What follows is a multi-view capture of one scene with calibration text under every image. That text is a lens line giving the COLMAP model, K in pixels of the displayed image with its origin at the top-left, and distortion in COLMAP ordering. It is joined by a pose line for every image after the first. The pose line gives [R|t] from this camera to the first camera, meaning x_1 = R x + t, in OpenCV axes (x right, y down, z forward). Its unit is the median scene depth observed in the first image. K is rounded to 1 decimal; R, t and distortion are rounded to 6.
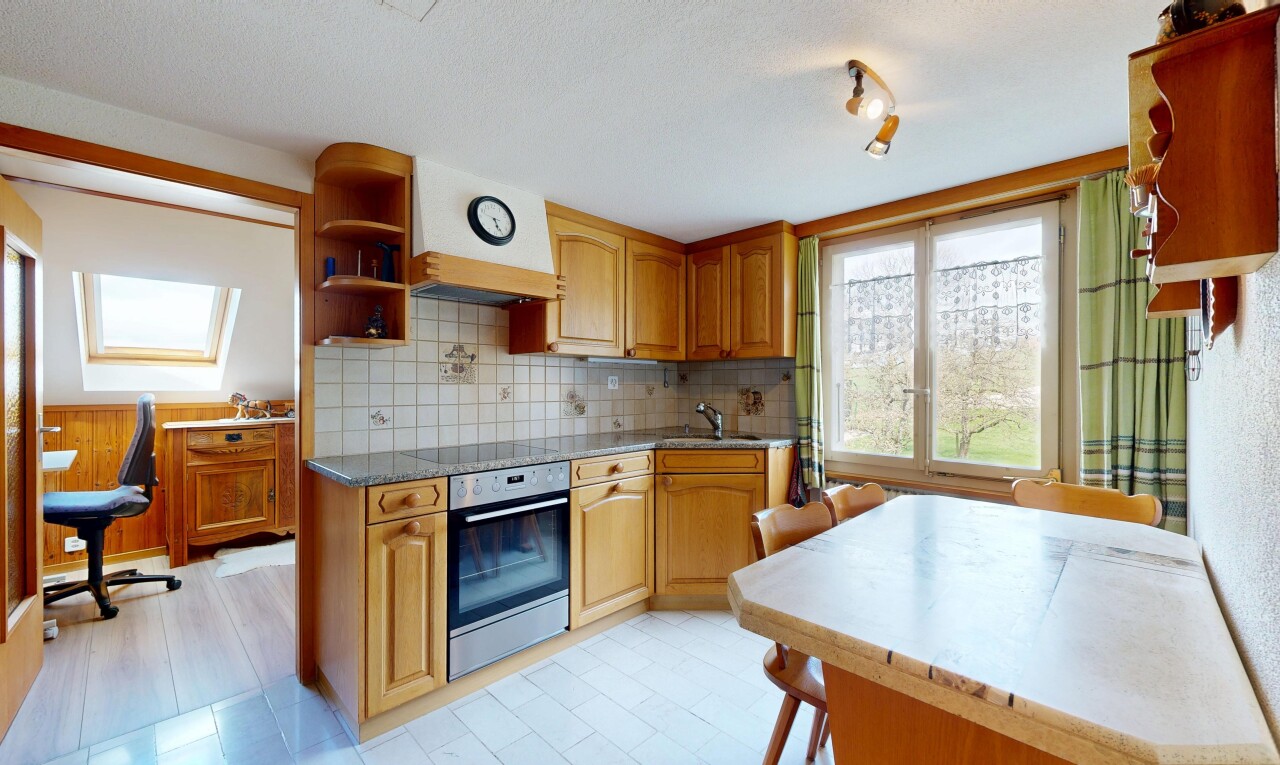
lens RADIAL K [[499.5, 0, 638.0], [0, 499.5, 384.0], [0, 0, 1]] dist [0.001227, 0.000125]
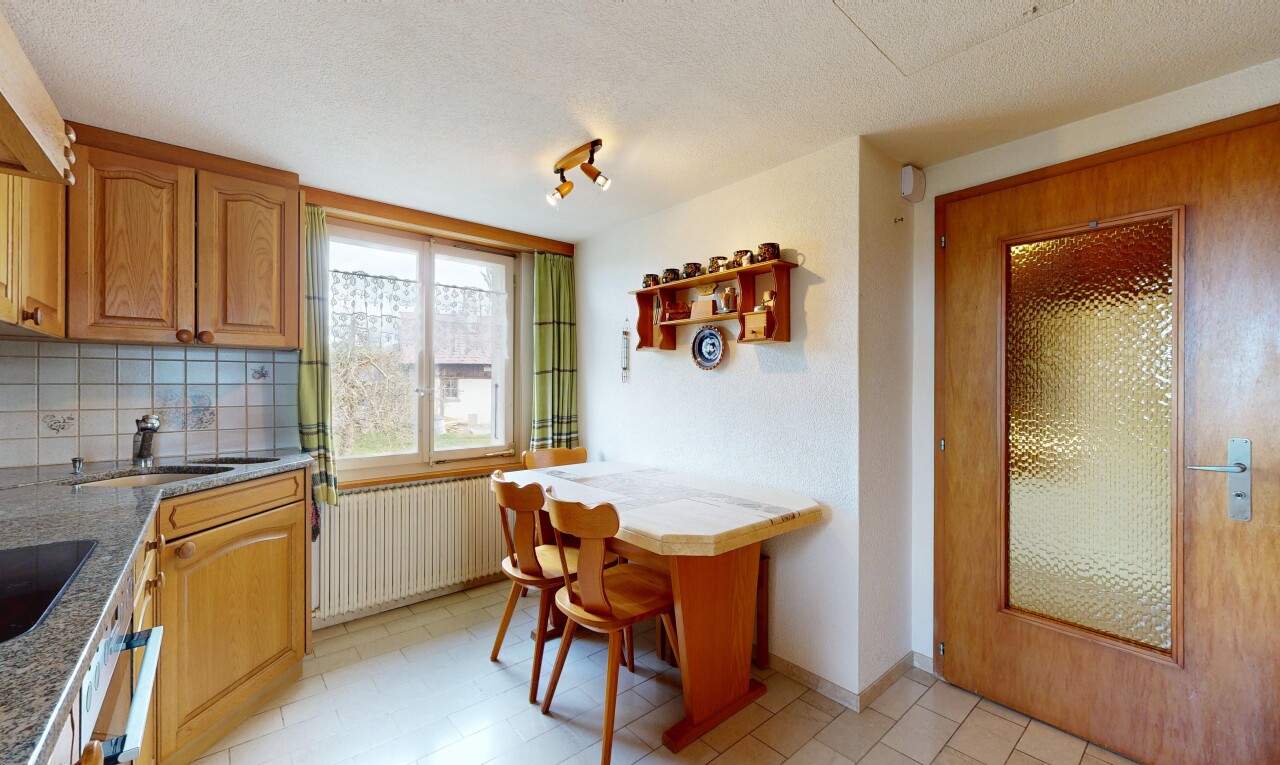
lens RADIAL K [[499.5, 0, 638.0], [0, 499.5, 384.0], [0, 0, 1]] dist [0.001227, 0.000125]
pose [[0.086921, 0.001729, 0.996214, -0.633220], [-0.000738, 0.999998, -0.001672, 0.002525], [-0.996215, -0.000590, 0.086922, 0.568445]]
